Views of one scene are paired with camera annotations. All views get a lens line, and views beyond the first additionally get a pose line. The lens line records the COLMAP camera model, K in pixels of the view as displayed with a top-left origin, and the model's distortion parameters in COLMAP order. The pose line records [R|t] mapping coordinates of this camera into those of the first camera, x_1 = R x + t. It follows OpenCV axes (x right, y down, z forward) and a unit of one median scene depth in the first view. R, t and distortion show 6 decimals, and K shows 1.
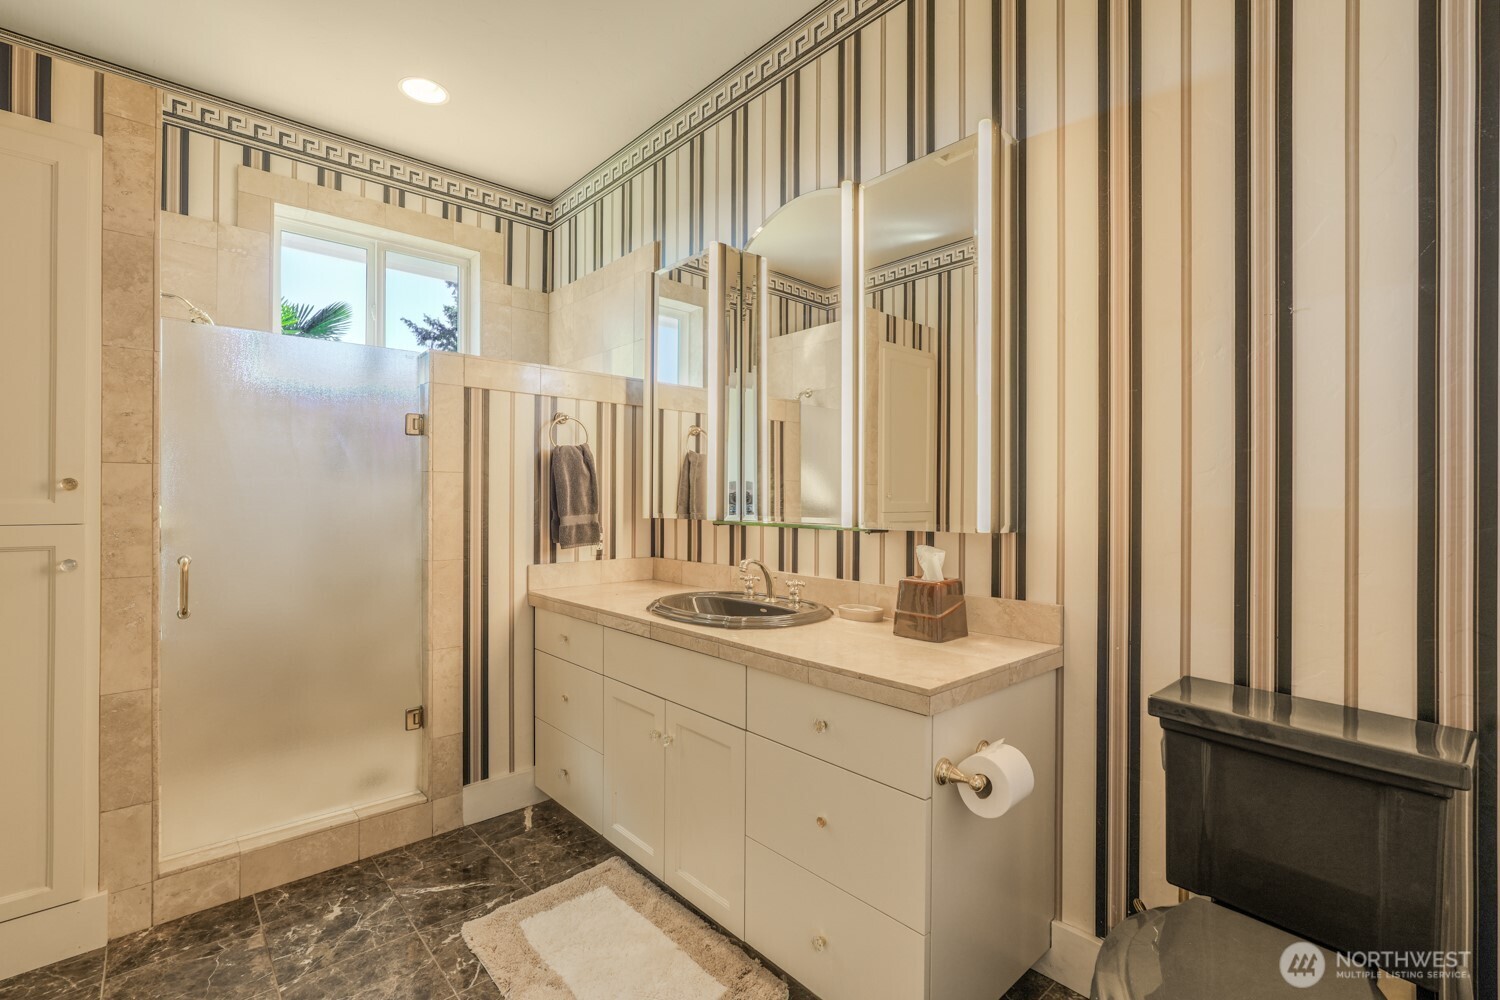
lens RADIAL K [[672.3, 0, 754.4], [0, 672.3, 494.3], [0, 0, 1]] dist [-0.013114, 0.004376]
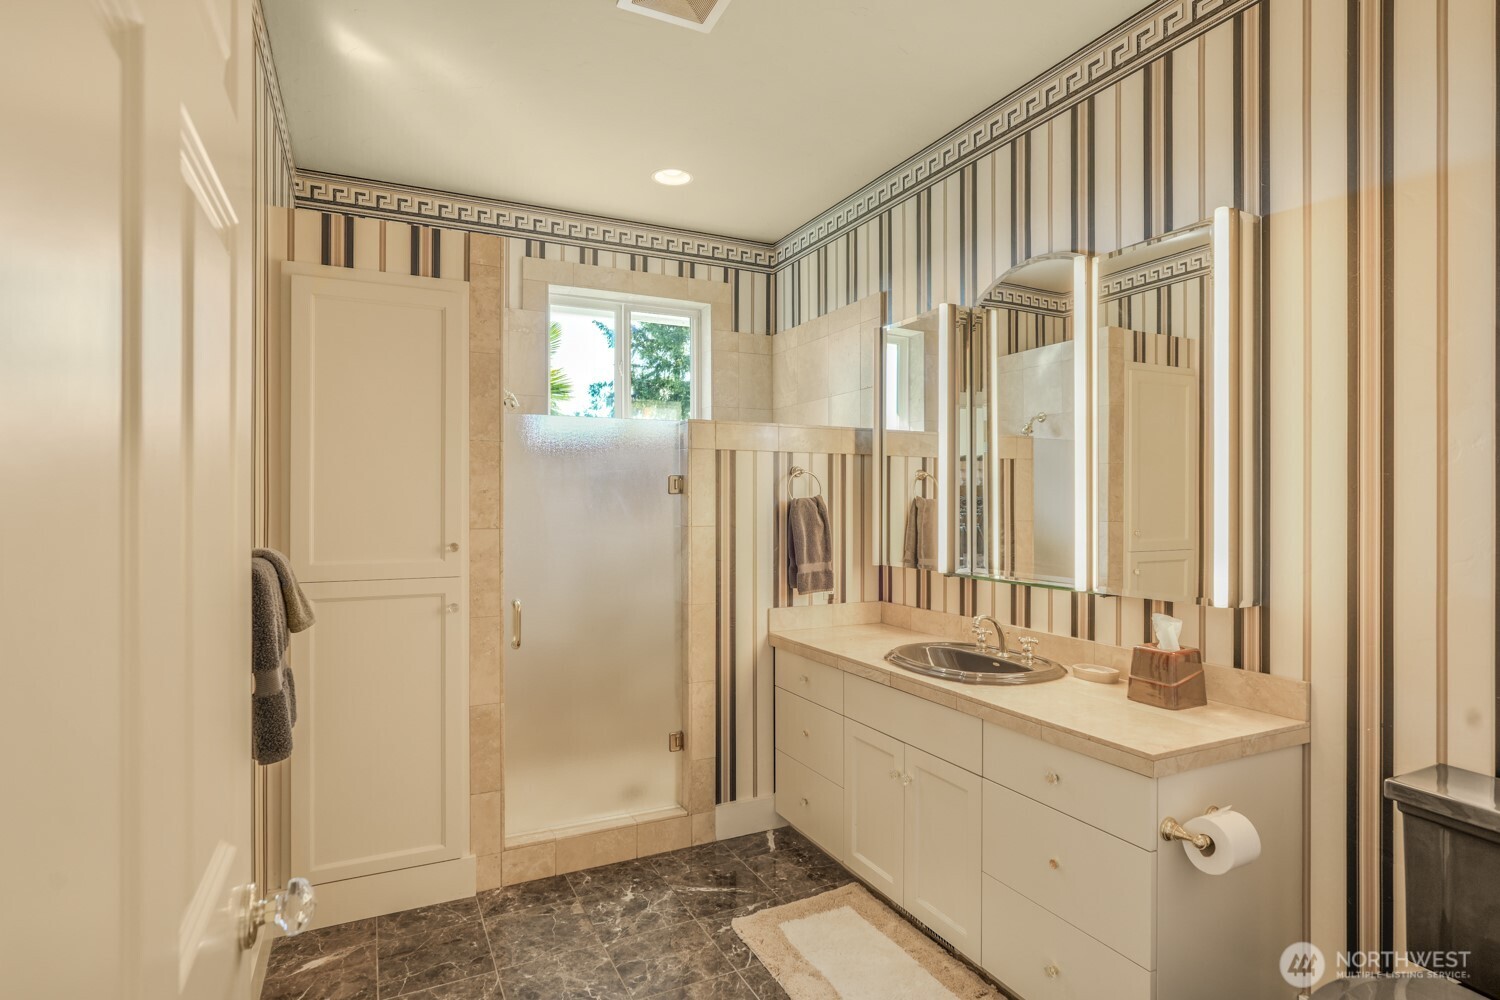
lens RADIAL K [[780.4, 0, 749.4], [0, 780.4, 501.1], [0, 0, 1]] dist [-0.011134, 0.004091]
pose [[0.960899, -0.003965, -0.276872, -0.021537], [0.004831, 0.999985, 0.002448, -0.098404], [0.276858, -0.003690, 0.960904, -0.306751]]
